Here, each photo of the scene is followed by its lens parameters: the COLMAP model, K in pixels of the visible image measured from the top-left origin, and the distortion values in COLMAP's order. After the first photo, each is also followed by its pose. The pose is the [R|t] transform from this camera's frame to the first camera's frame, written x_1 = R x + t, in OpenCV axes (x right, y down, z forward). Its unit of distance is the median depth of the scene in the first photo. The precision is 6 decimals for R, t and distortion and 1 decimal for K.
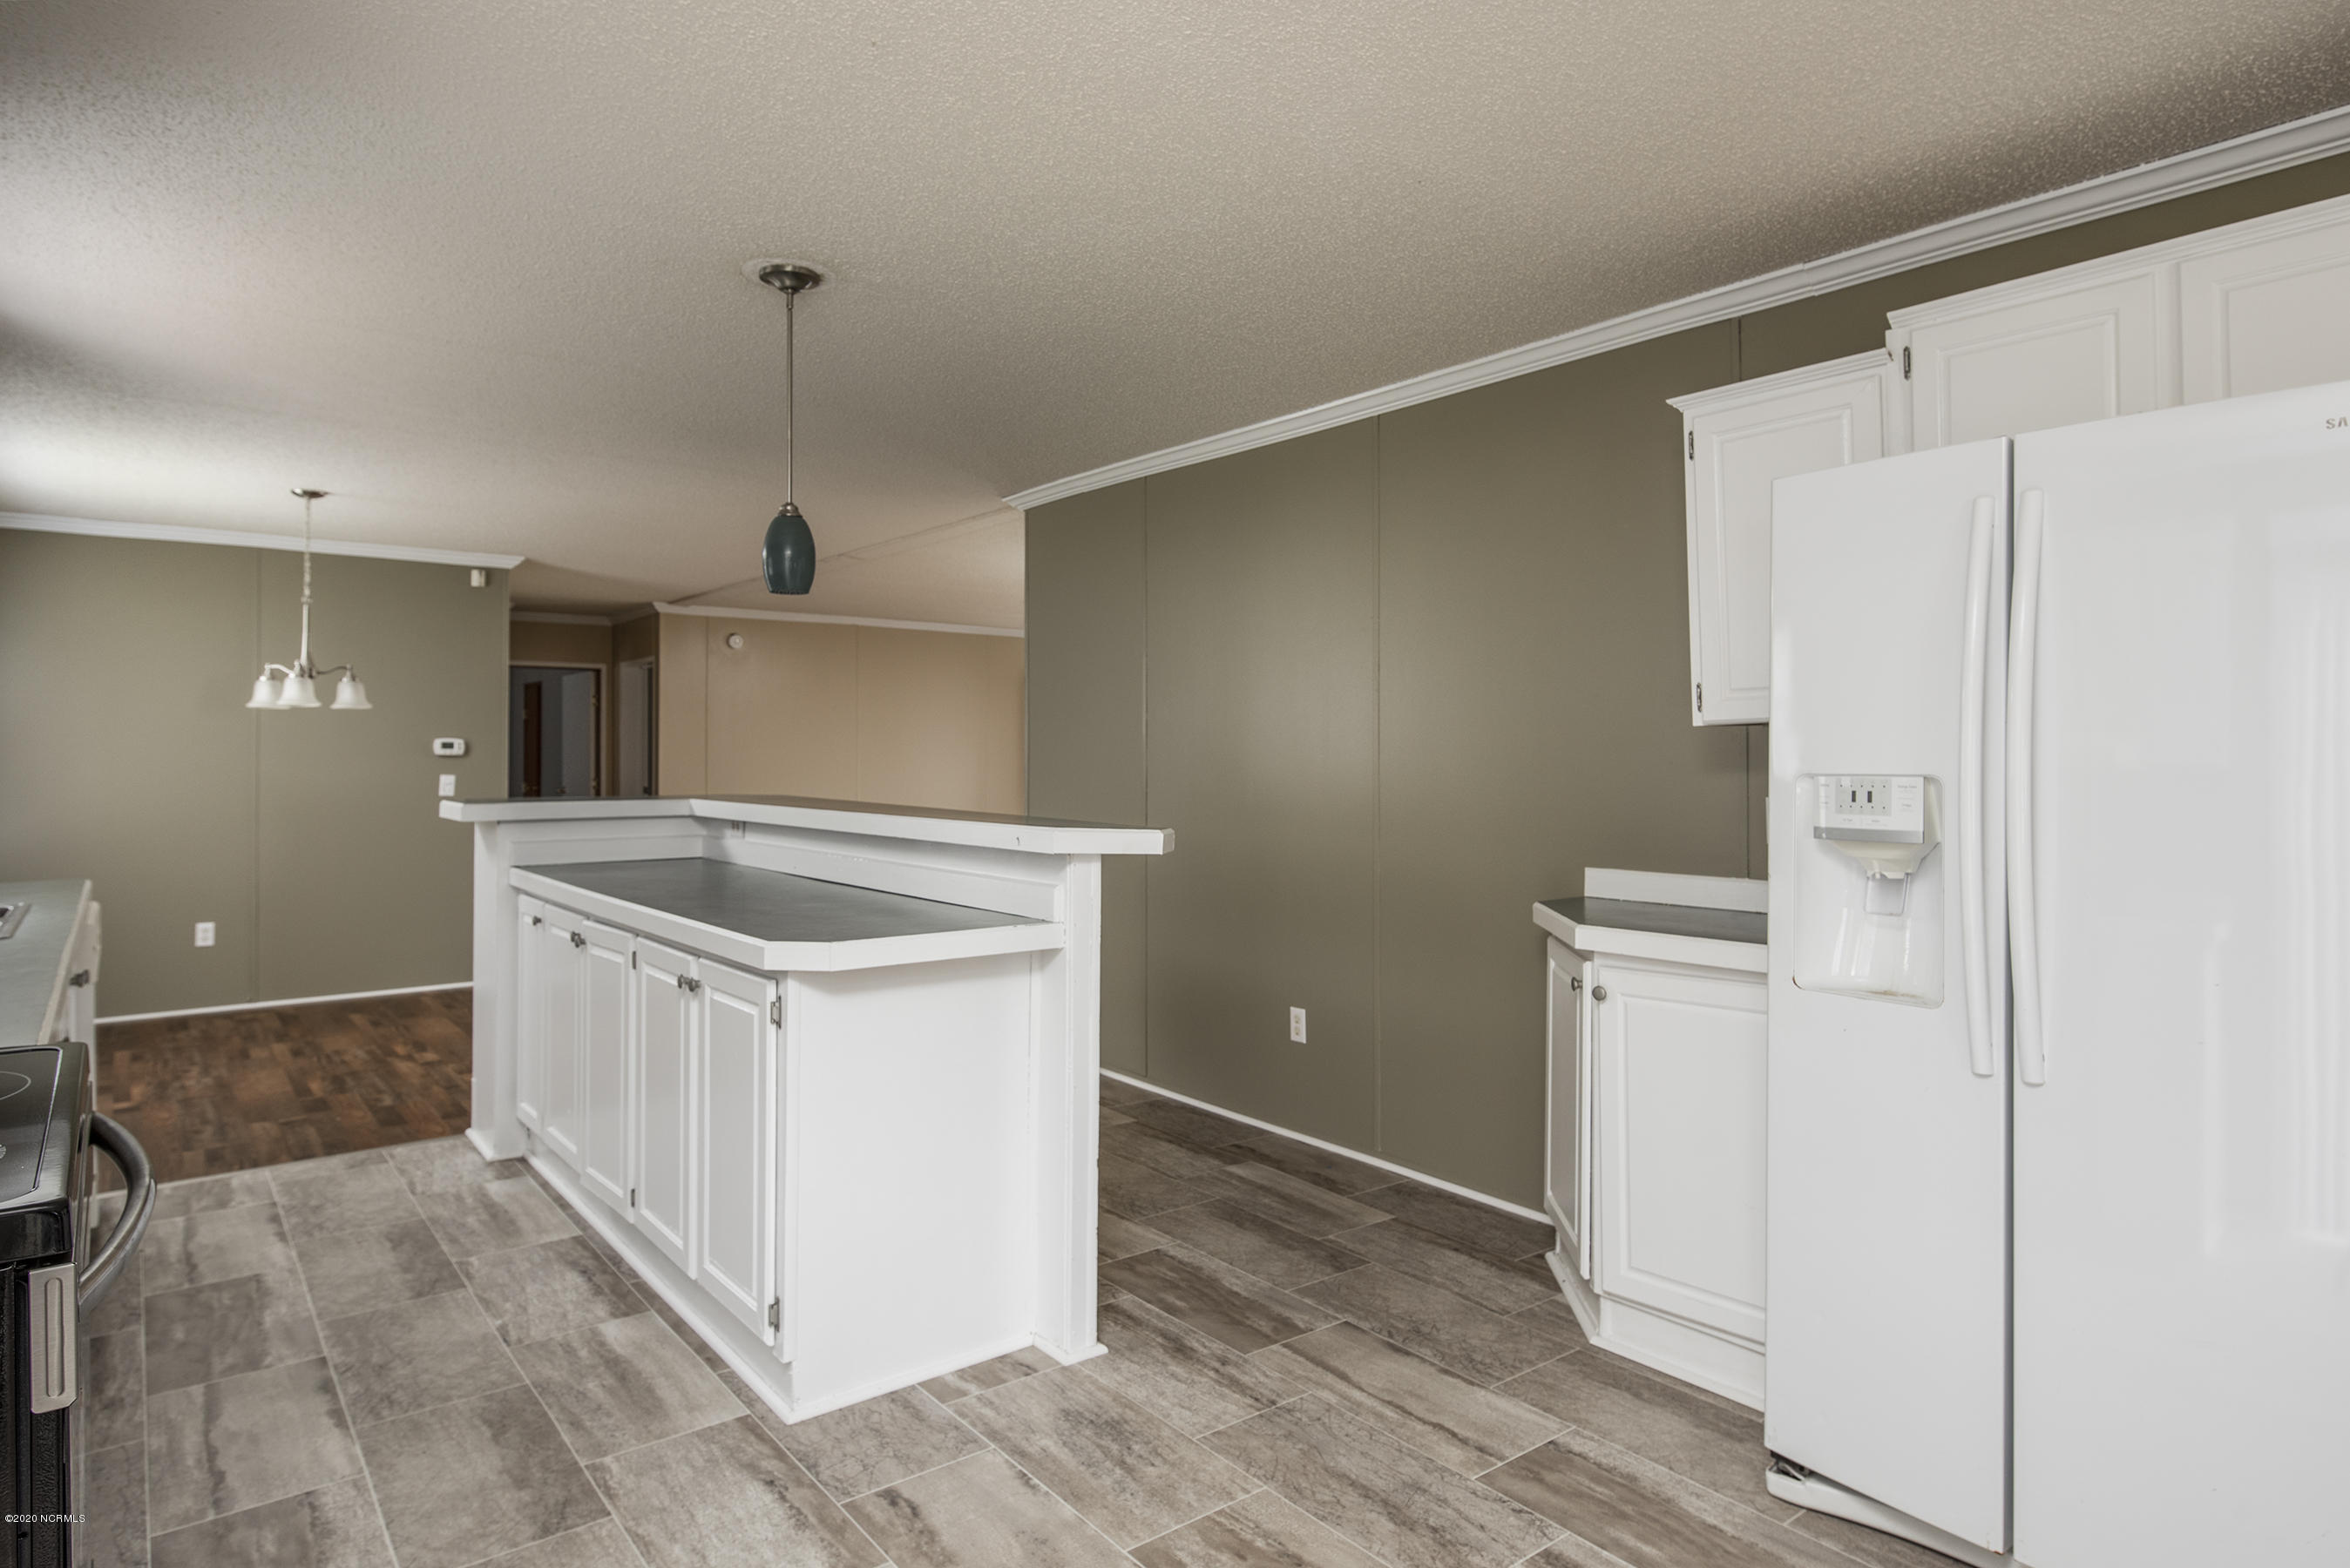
lens RADIAL K [[1307.4, 0, 1175.7], [0, 1307.4, 749.7], [0, 0, 1]] dist [-0.000521, -0.004097]
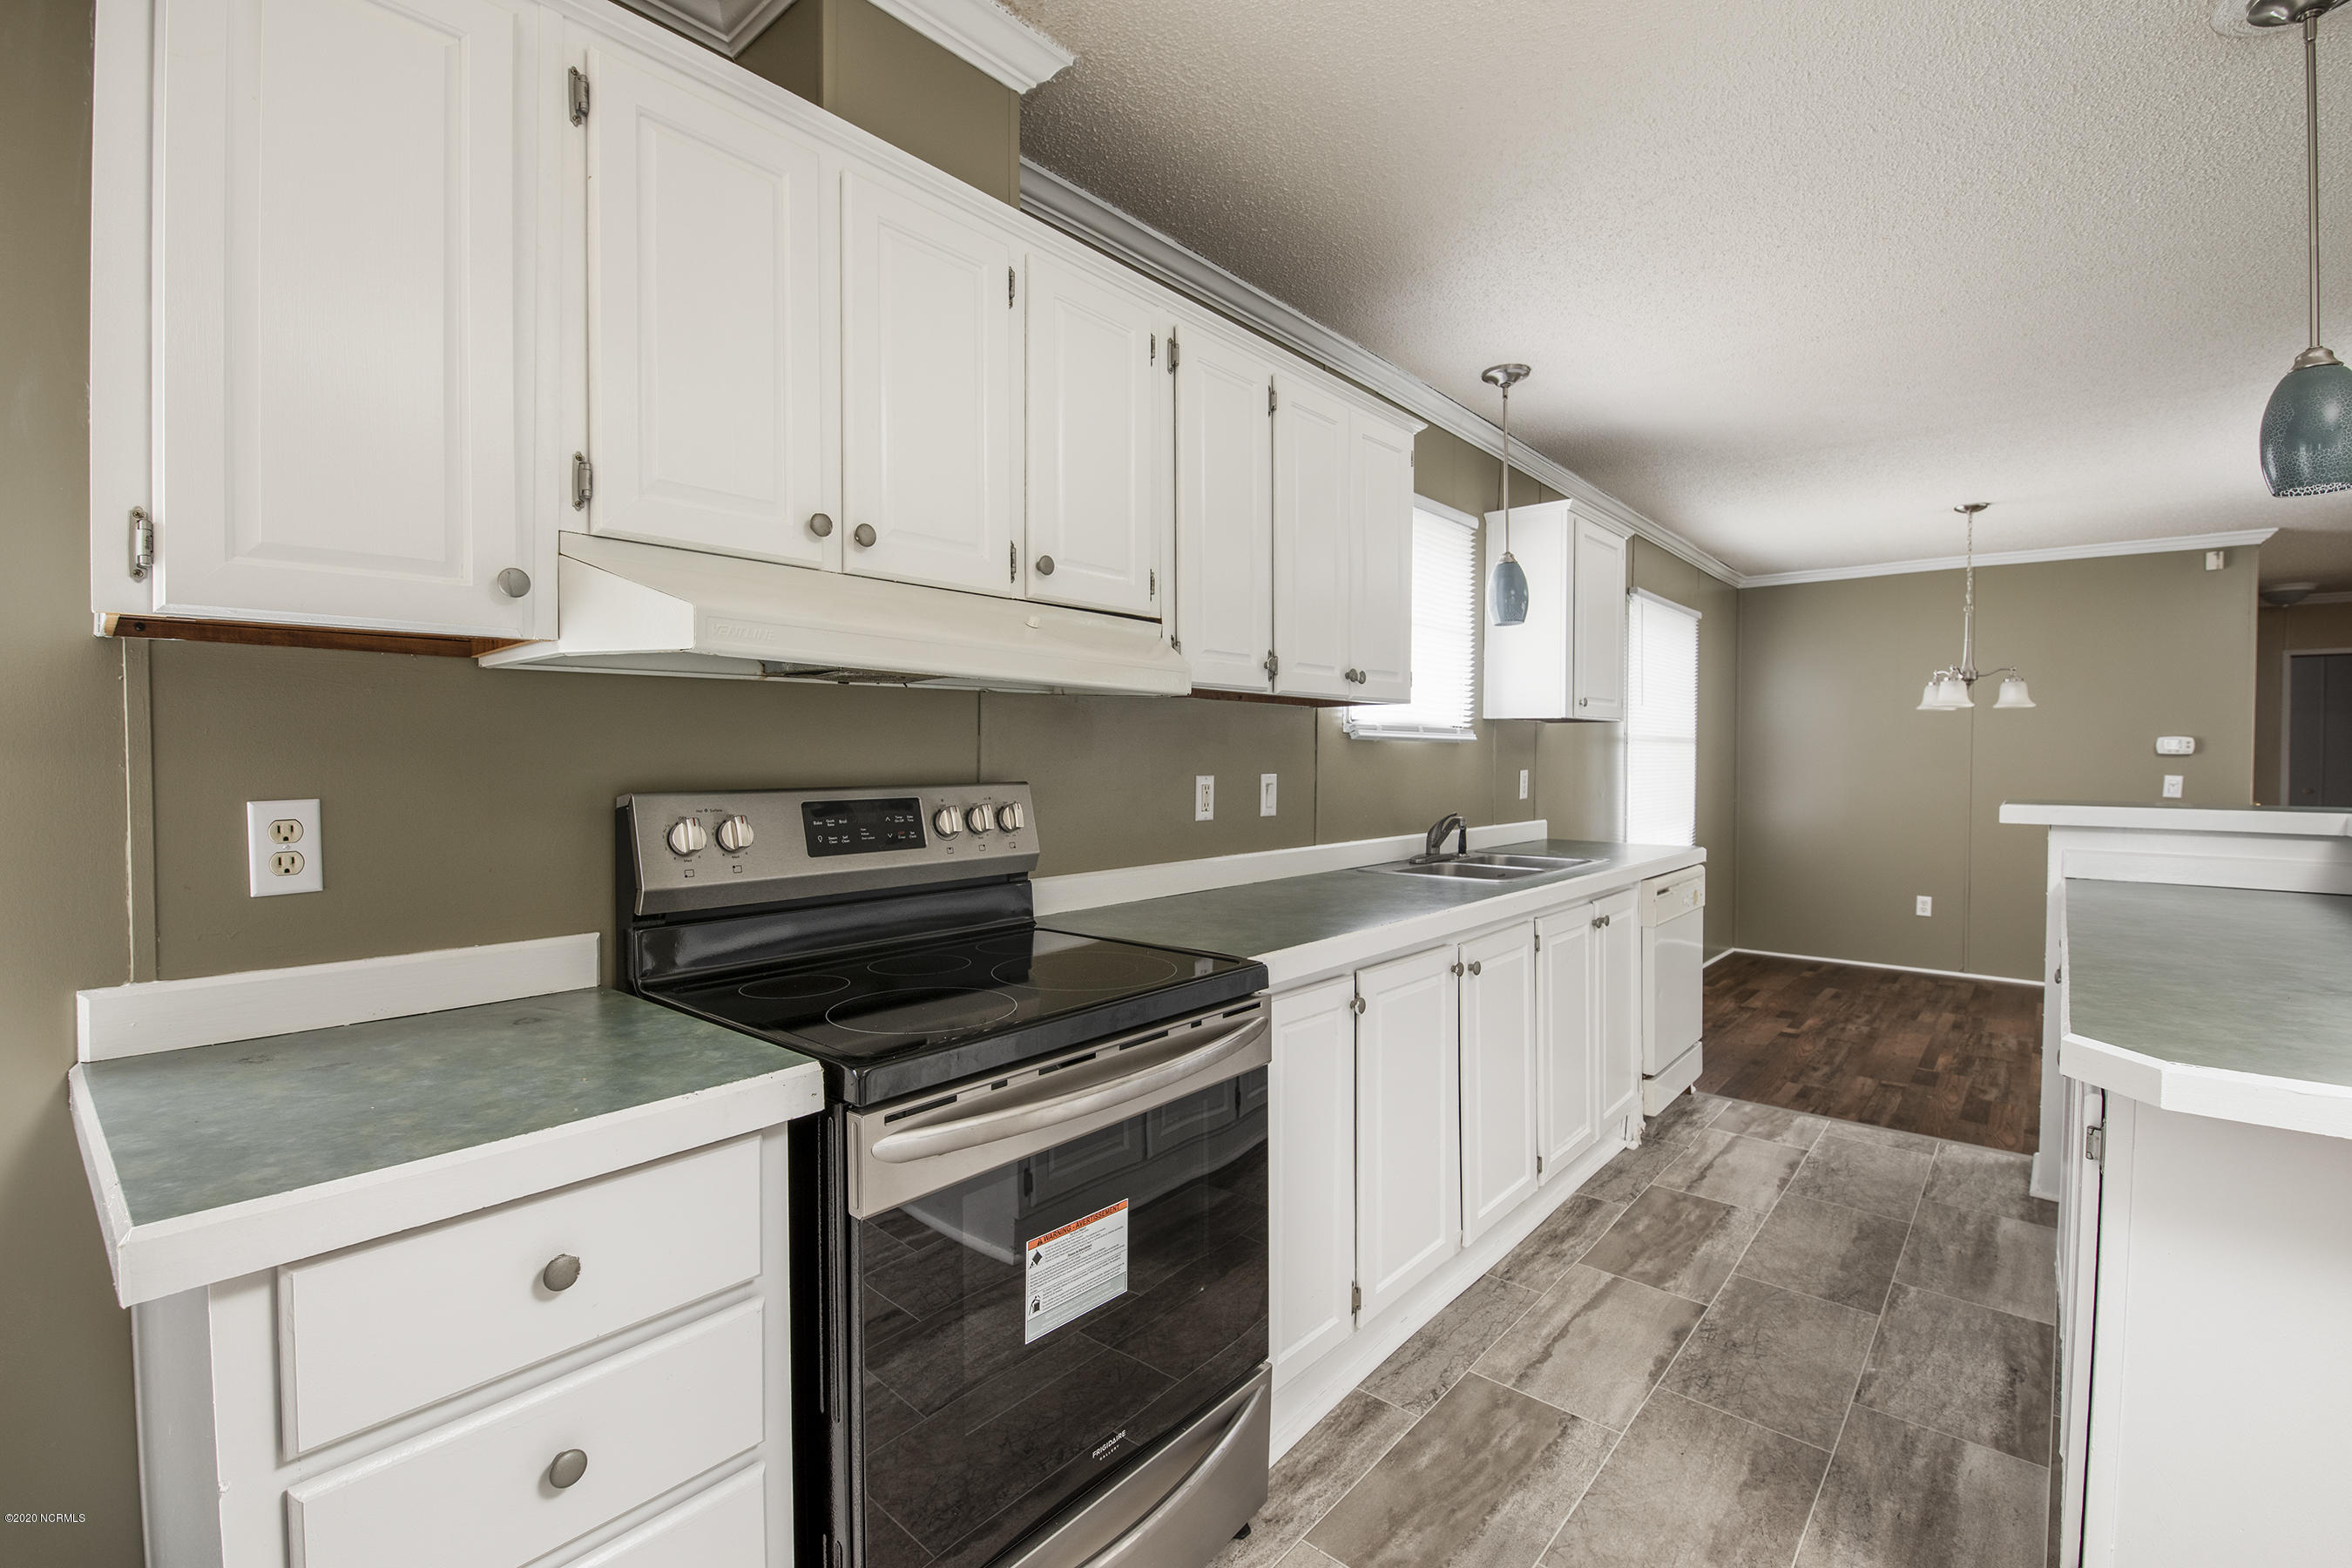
lens RADIAL K [[1024.7, 0, 1176.0], [0, 1024.7, 784.0], [0, 0, 1]] dist [0.000106, -0.011881]
pose [[0.178569, 0.030860, -0.983443, 0.089530], [0.001290, 0.999500, 0.031598, 0.003796], [0.983926, -0.006911, 0.178440, 0.415897]]
